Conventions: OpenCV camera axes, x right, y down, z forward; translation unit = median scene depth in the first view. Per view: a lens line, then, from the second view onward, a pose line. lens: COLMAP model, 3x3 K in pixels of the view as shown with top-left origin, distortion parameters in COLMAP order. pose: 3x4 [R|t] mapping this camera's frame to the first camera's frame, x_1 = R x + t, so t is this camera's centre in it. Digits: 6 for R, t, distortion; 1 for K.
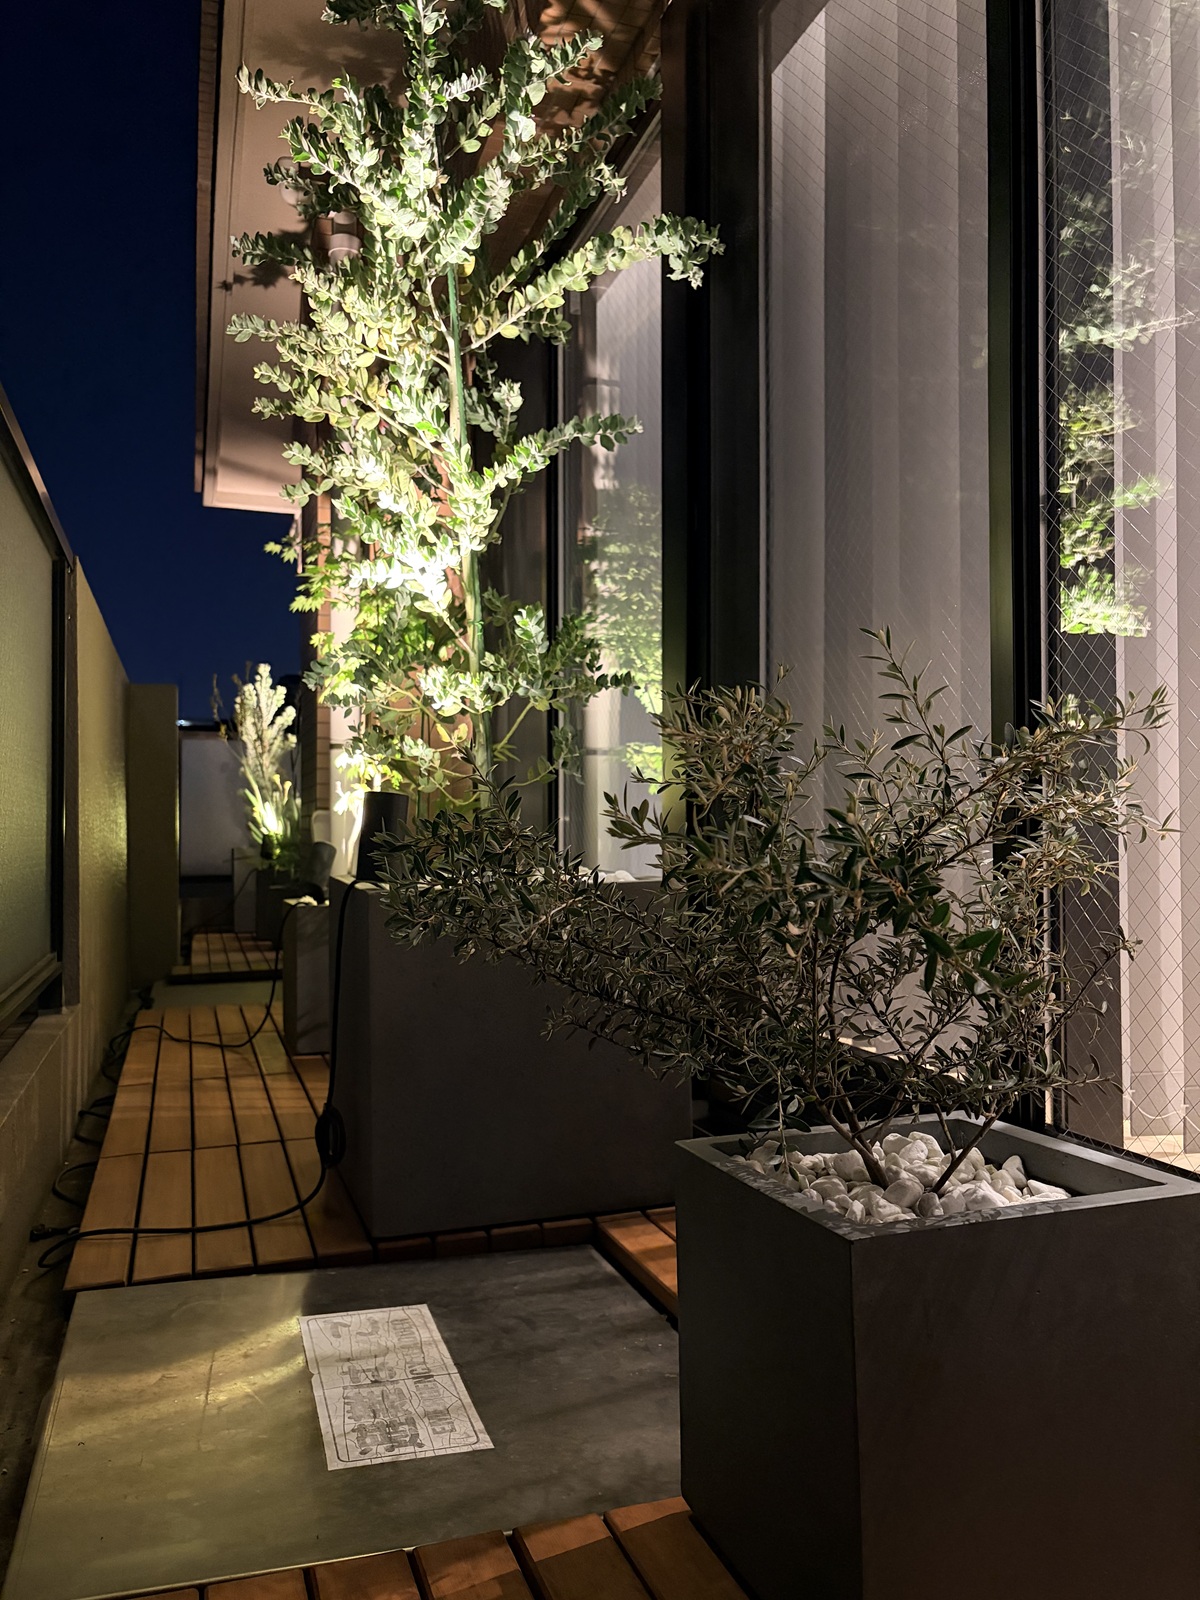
lens RADIAL K [[1210.7, 0, 599.7], [0, 1210.7, 801.5], [0, 0, 1]] dist [0.009523, 0.002920]
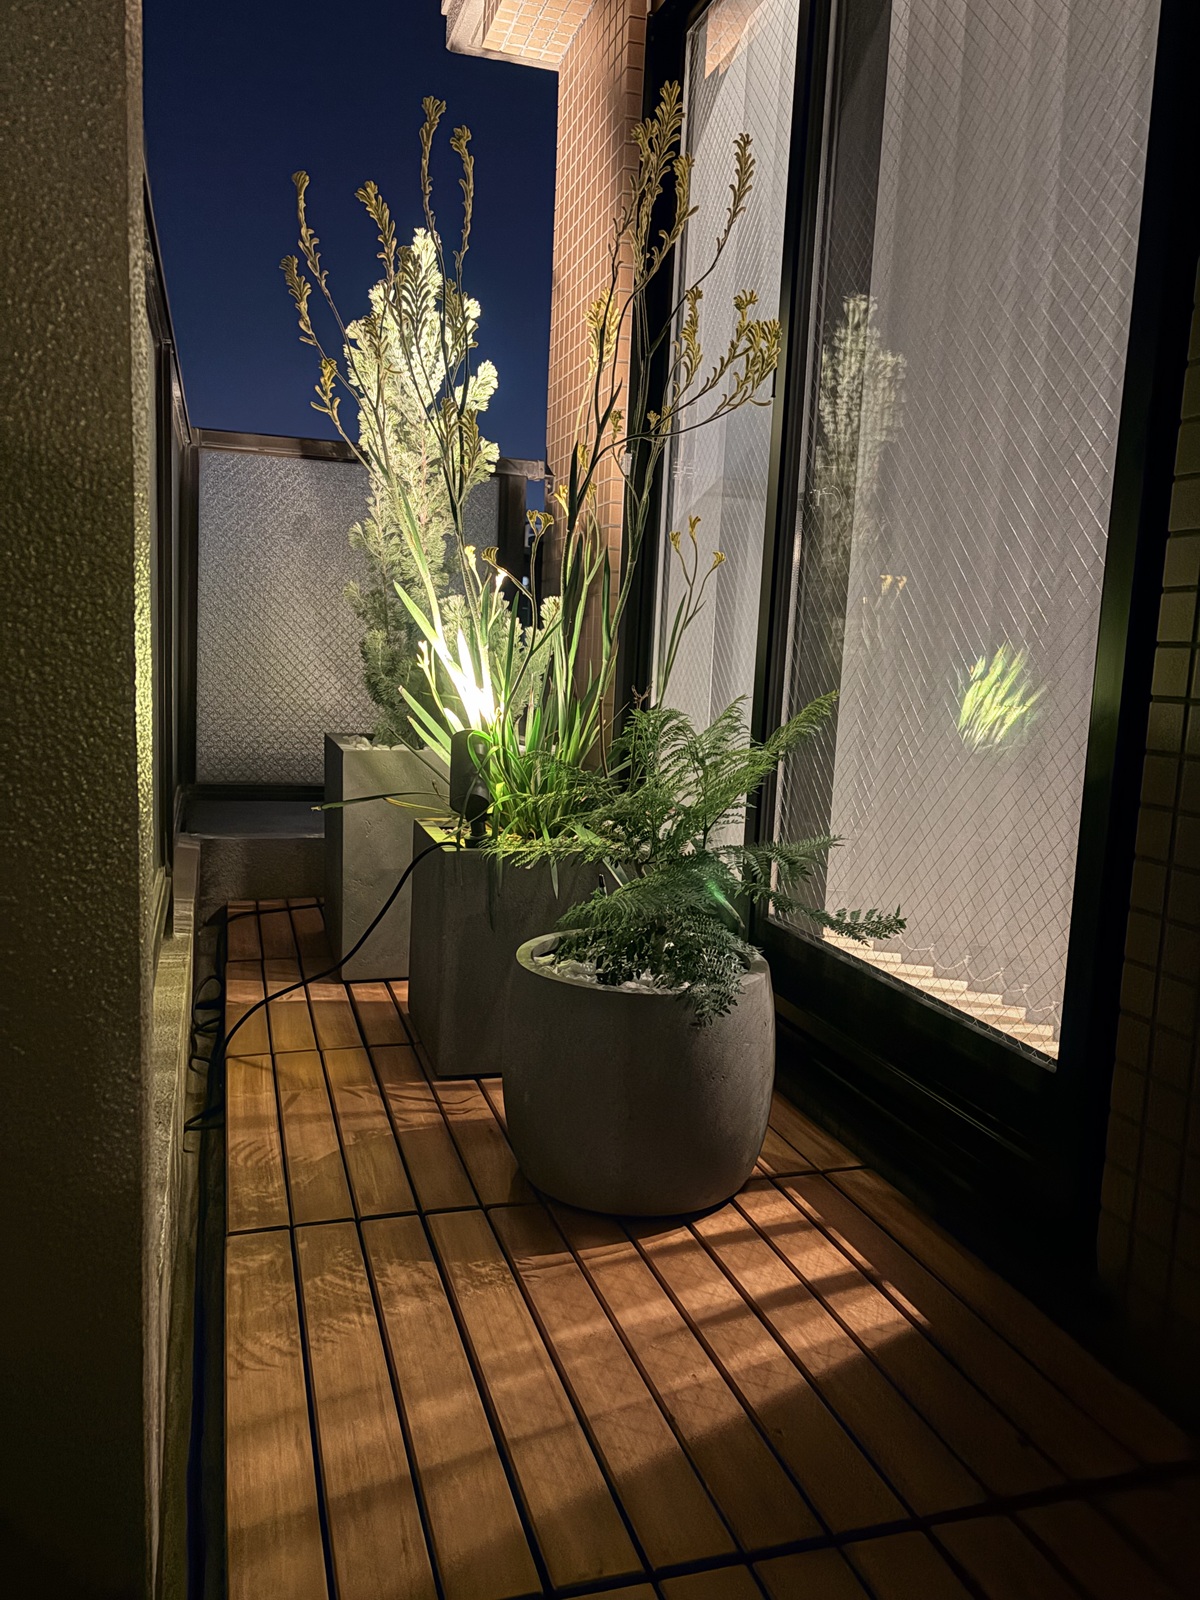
lens RADIAL K [[1210.7, 0, 609.6], [0, 1210.7, 800.7], [0, 0, 1]] dist [0.009523, 0.002920]
pose [[0.998634, 0.050250, -0.014308, -0.208159], [-0.047420, 0.986692, 0.155530, -0.004875], [0.021933, -0.154639, 0.987728, 0.619270]]
